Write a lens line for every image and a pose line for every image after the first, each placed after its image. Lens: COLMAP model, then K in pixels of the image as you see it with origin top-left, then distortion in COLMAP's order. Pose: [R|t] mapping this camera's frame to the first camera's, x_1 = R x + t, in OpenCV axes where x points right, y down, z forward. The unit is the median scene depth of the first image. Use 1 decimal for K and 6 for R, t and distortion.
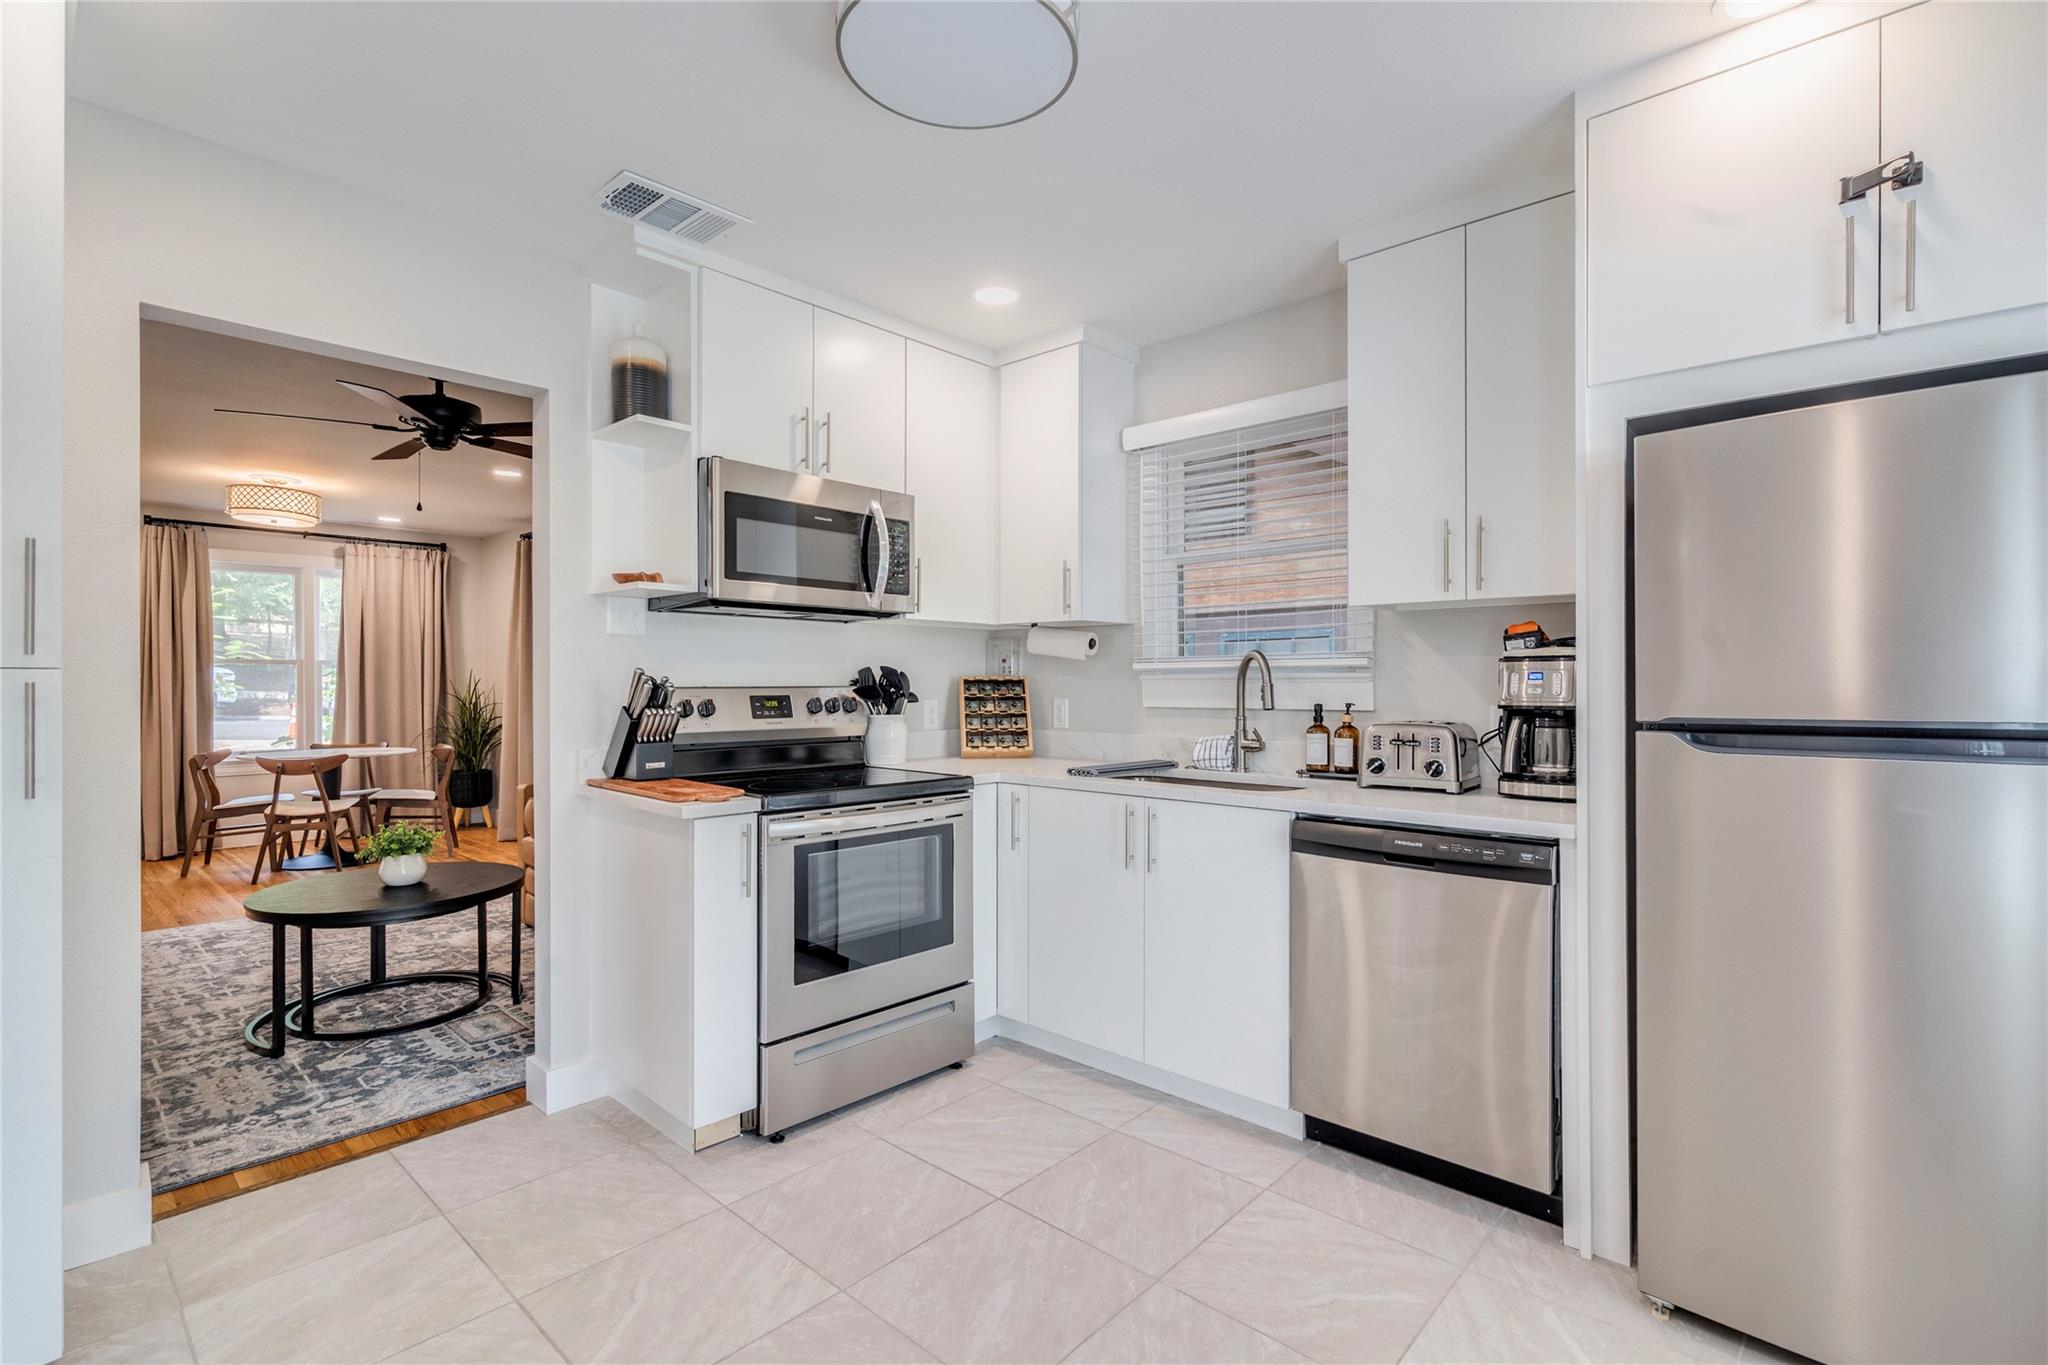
lens RADIAL K [[949.7, 0, 1023.2], [0, 949.7, 674.4], [0, 0, 1]] dist [-0.006992, 0.000443]
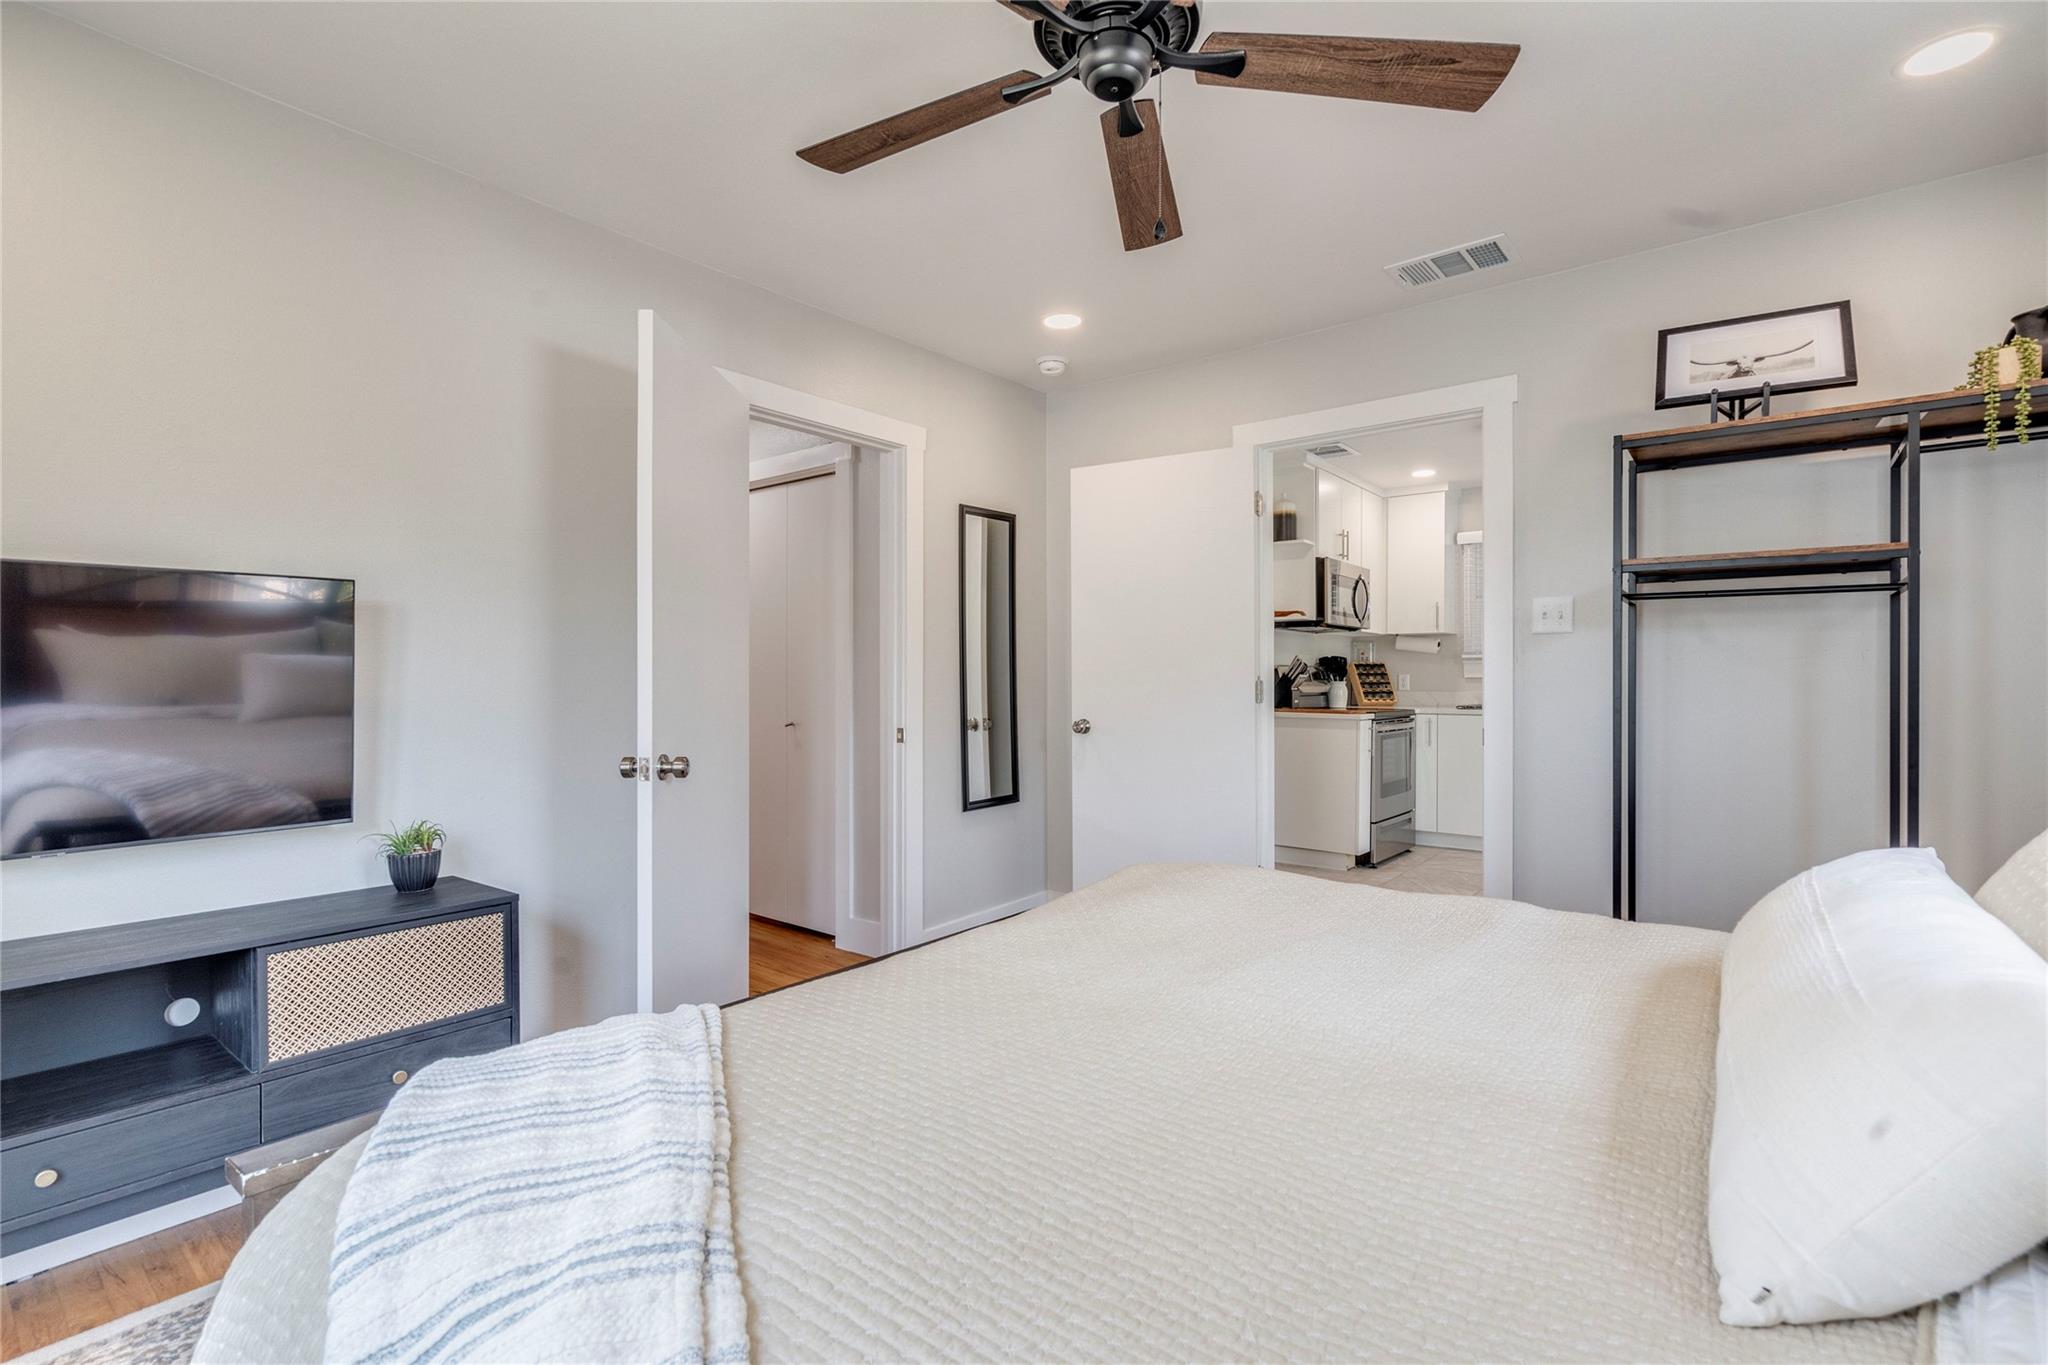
lens RADIAL K [[946.0, 0, 1024.0], [0, 946.0, 682.5], [0, 0, 1]] dist [-0.002197, 0.000376]
pose [[0.997194, -0.004429, 0.074733, -1.202419], [0.003970, 0.999972, 0.006295, 0.038544], [-0.074759, -0.005981, 0.997184, -1.118635]]
